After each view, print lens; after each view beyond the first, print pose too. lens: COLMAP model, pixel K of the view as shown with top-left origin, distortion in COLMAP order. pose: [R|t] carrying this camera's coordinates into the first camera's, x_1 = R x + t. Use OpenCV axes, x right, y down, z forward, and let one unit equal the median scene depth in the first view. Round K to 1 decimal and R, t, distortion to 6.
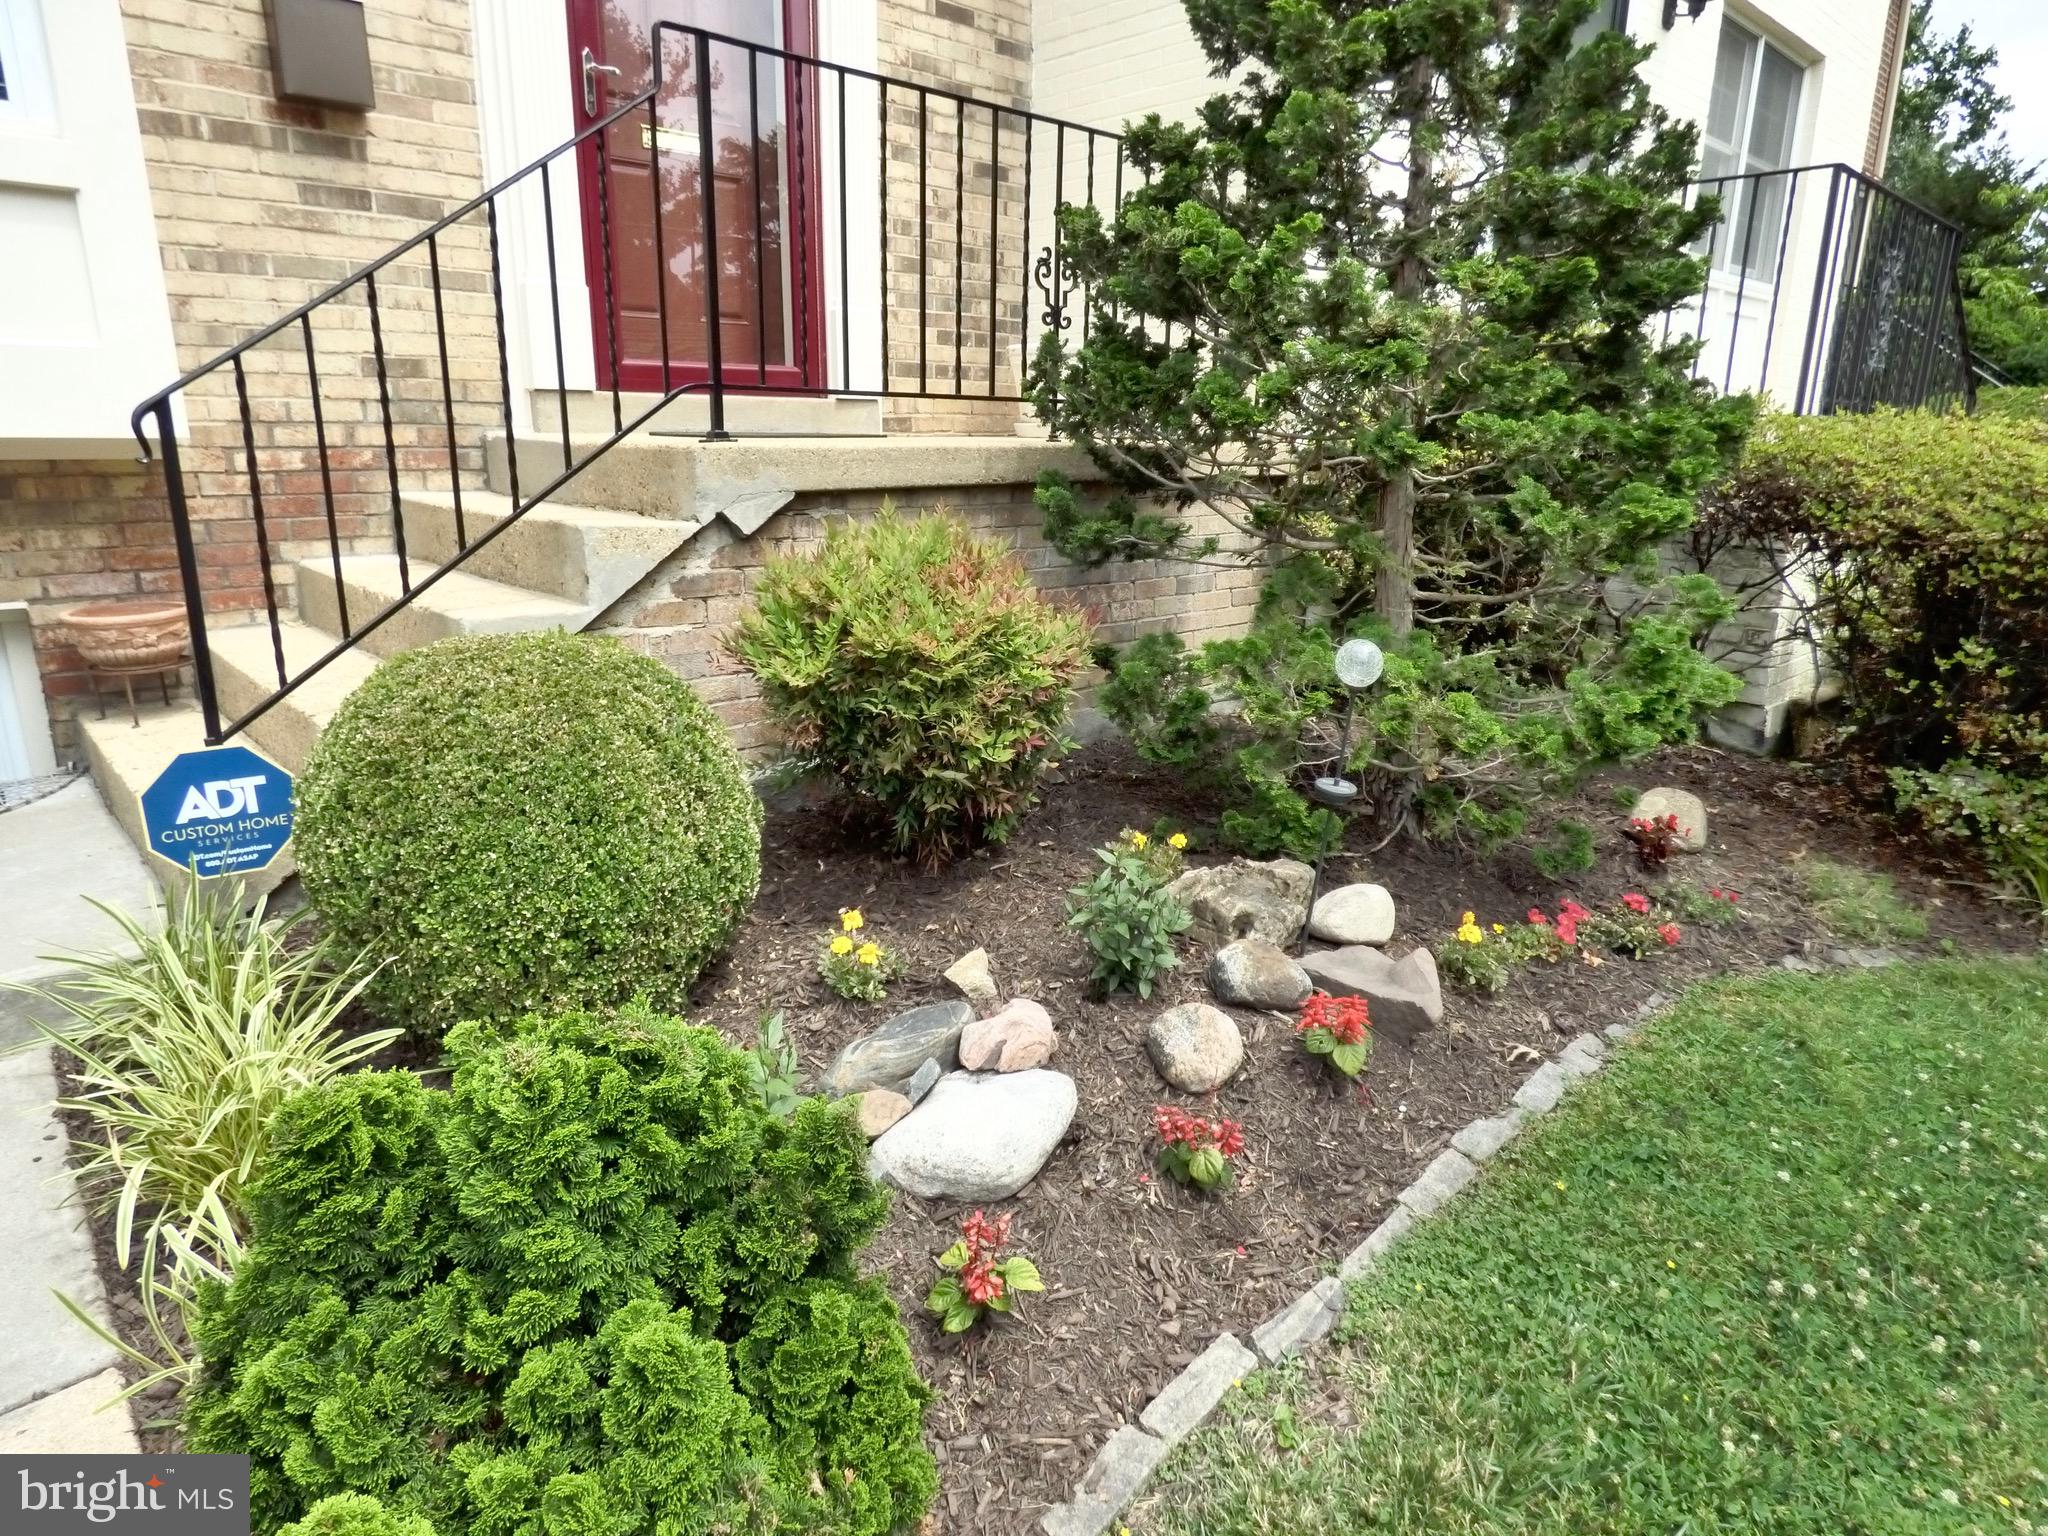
lens RADIAL K [[1220.9, 0, 1024.0], [0, 1220.9, 768.0], [0, 0, 1]] dist [-0.007172, -0.000001]
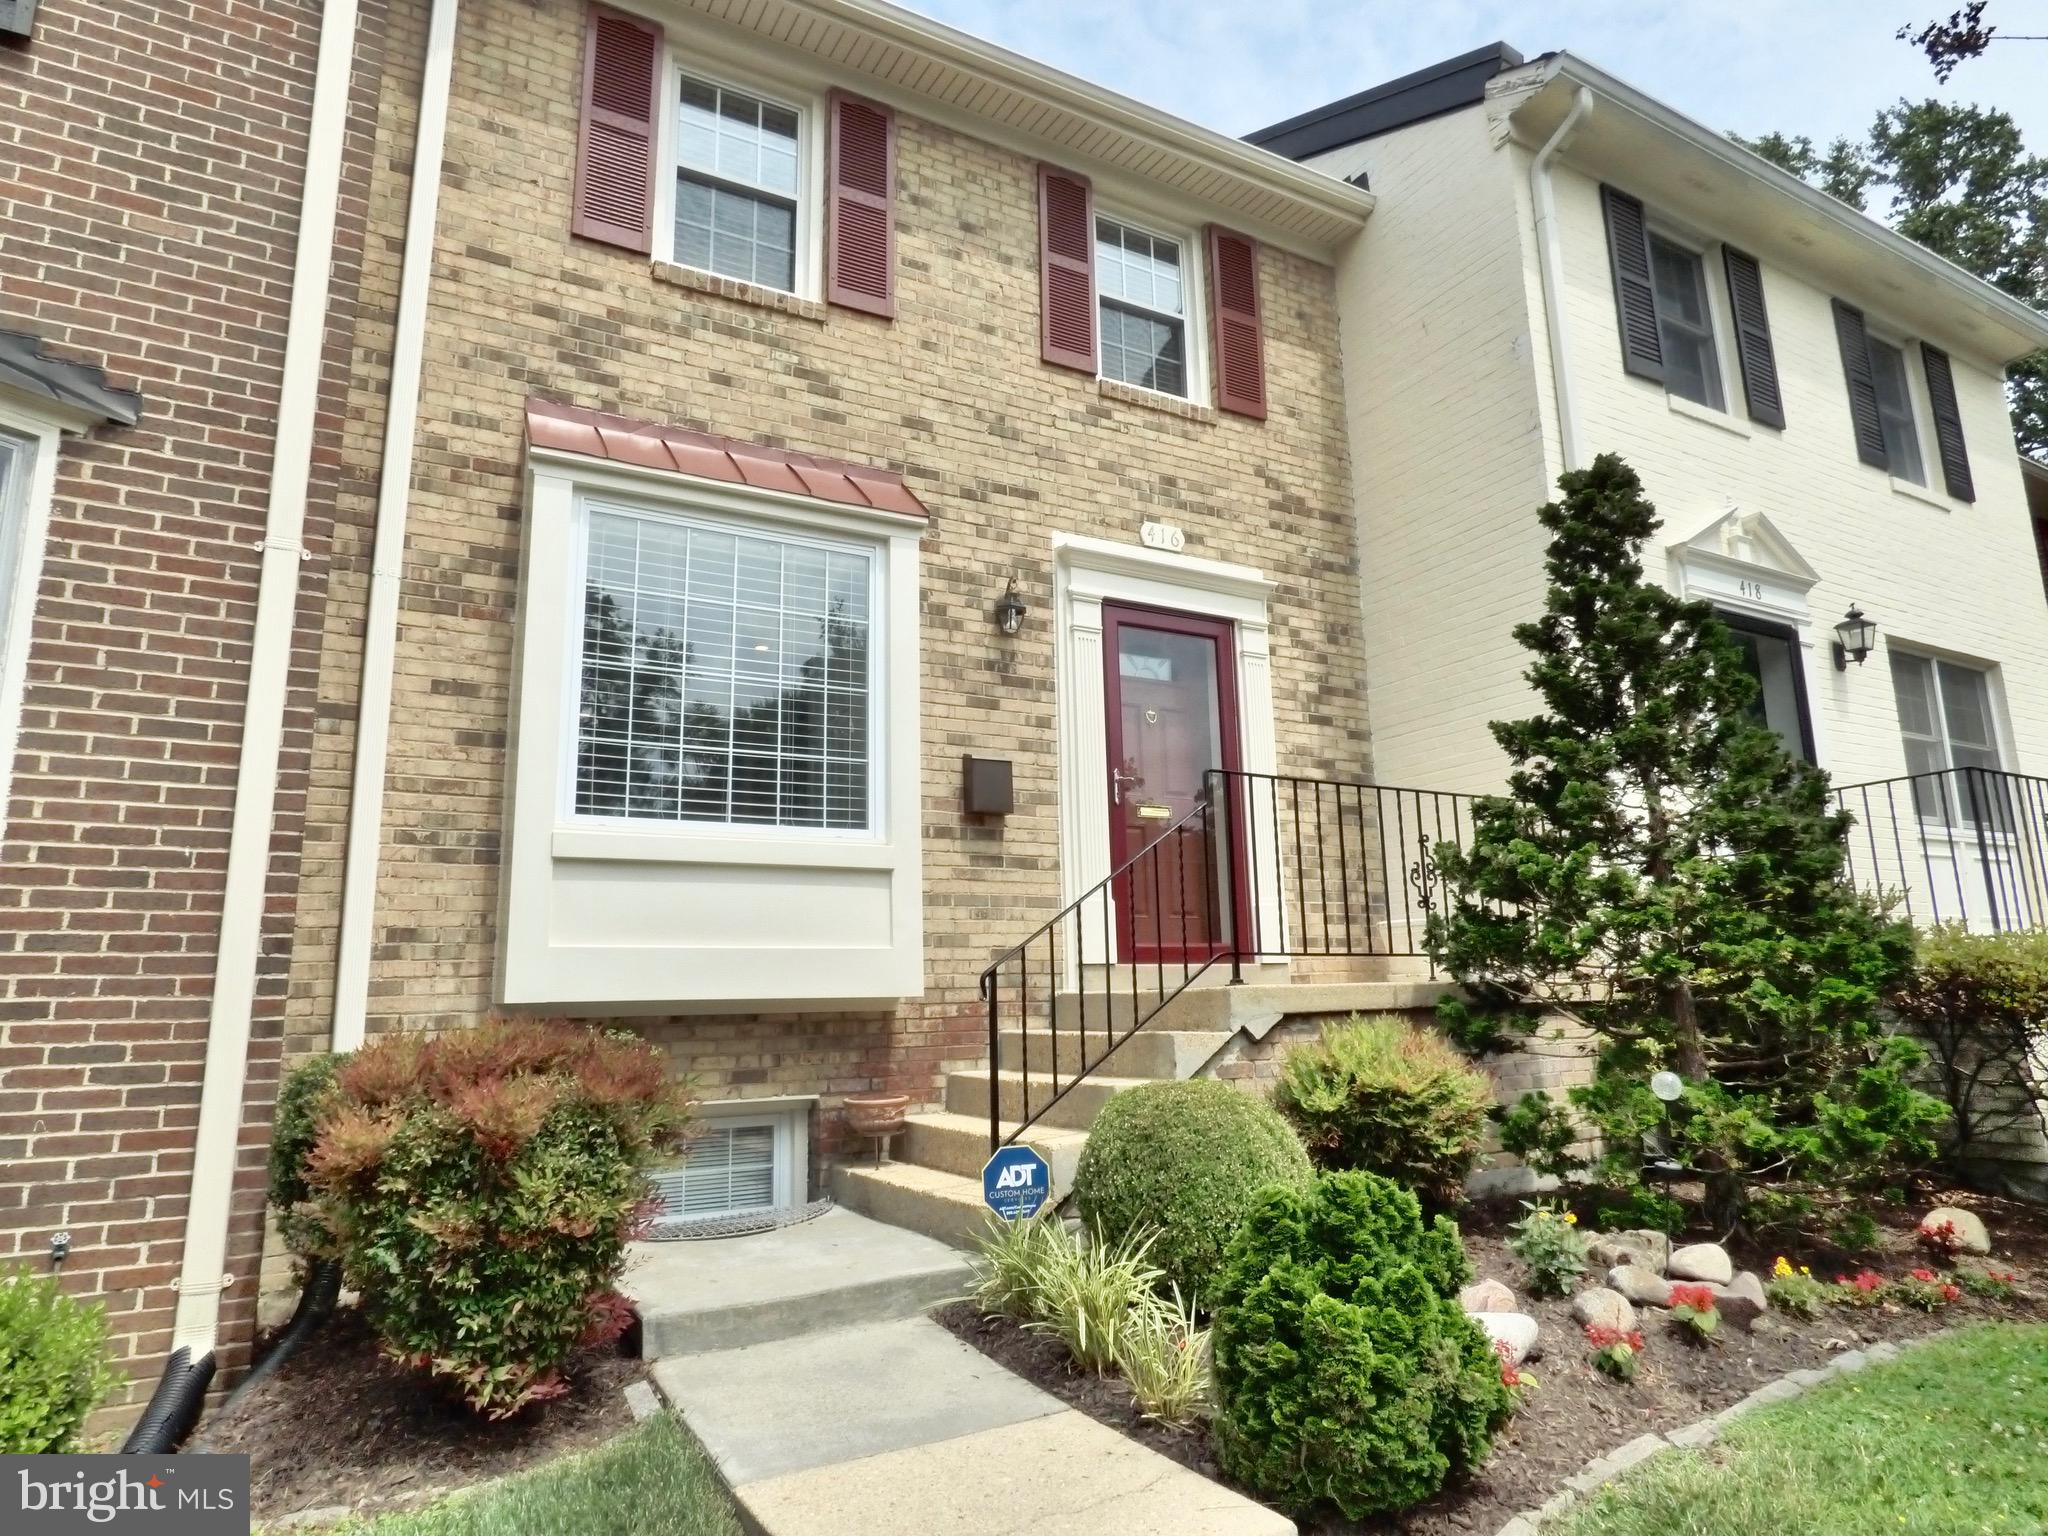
lens RADIAL K [[1180.4, 0, 1024.0], [0, 1180.4, 768.0], [0, 0, 1]] dist [-0.033005, -0.001915]
pose [[0.969441, -0.082523, -0.231027, -0.146189], [-0.031121, 0.892749, -0.449479, 0.219542], [0.243341, 0.442933, 0.862899, -0.651896]]
